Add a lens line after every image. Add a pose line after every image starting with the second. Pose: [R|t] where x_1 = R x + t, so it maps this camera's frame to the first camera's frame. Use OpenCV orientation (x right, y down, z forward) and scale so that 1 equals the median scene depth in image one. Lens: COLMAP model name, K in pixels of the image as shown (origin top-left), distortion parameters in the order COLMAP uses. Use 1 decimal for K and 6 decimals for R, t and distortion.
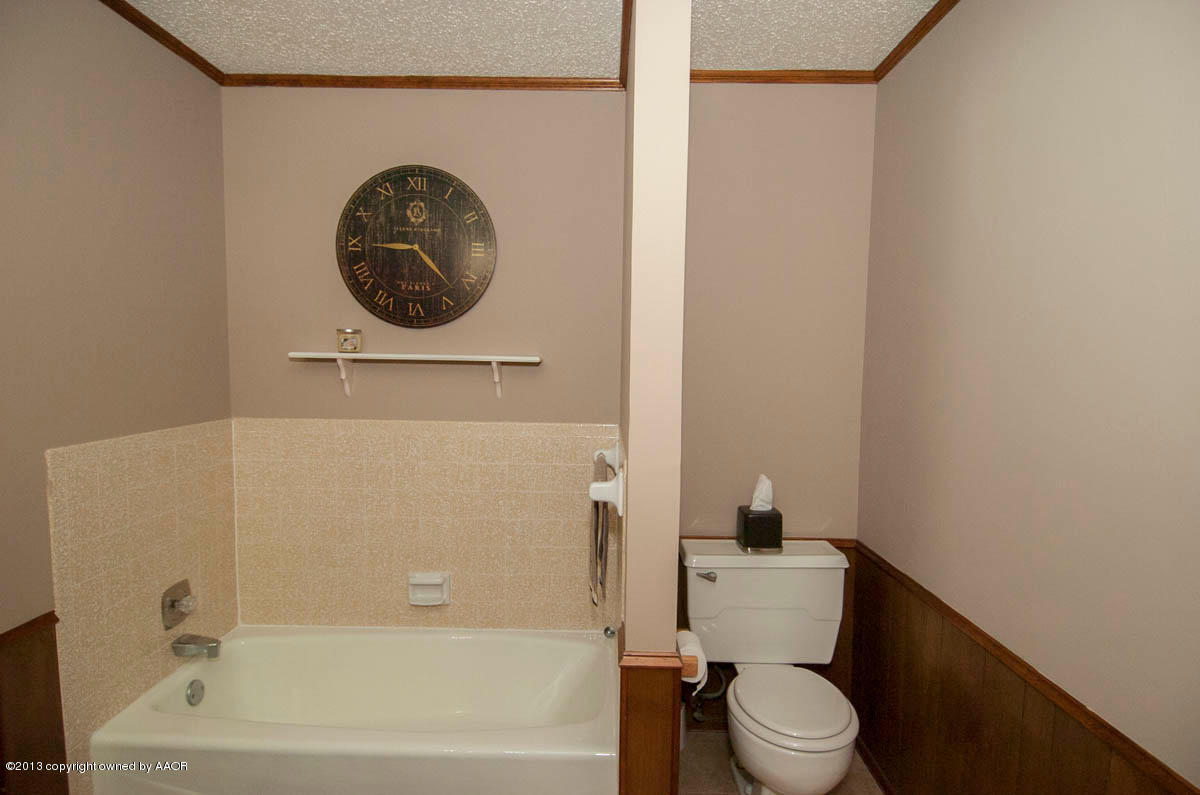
lens RADIAL K [[625.1, 0, 604.9], [0, 625.1, 401.0], [0, 0, 1]] dist [0.047844, -0.054372]
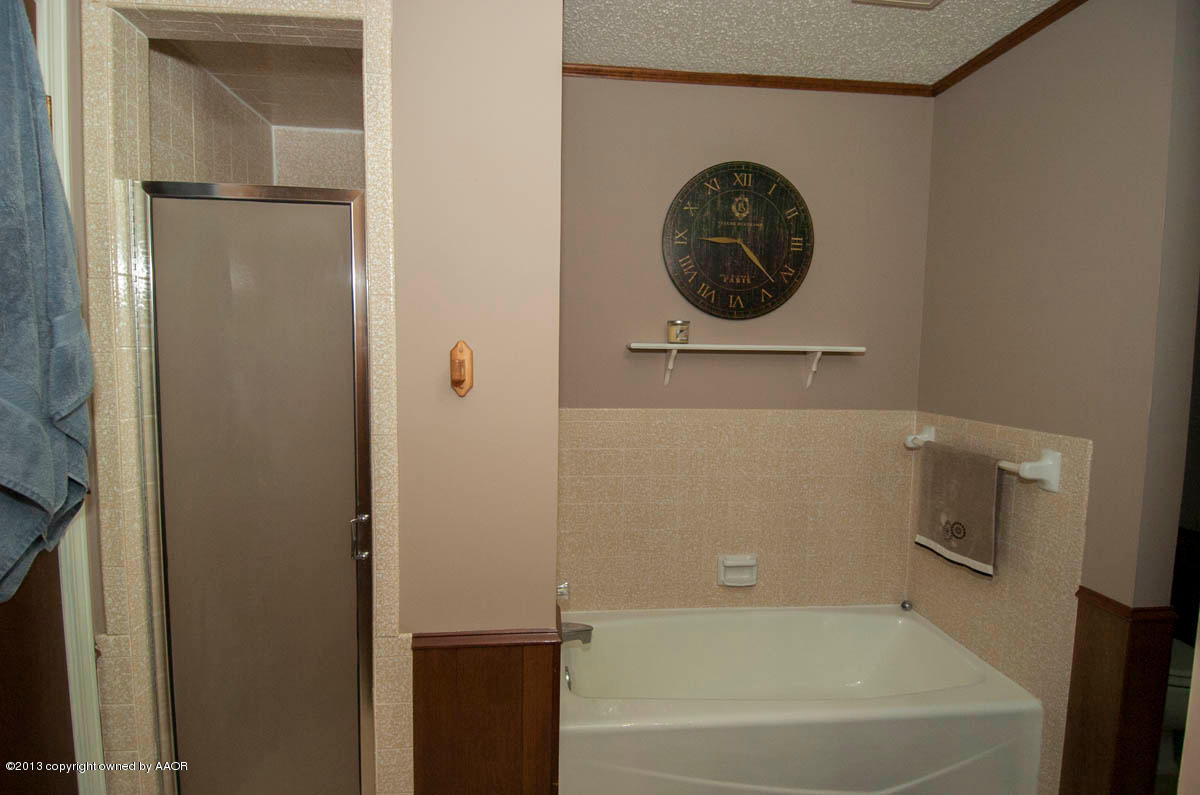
lens RADIAL K [[625.1, 0, 604.9], [0, 625.1, 401.0], [0, 0, 1]] dist [0.047844, -0.054372]
pose [[0.994652, -0.009386, 0.102853, -0.626499], [0.007853, 0.999852, 0.015301, 0.000498], [-0.102982, -0.014412, 0.994579, -0.007880]]
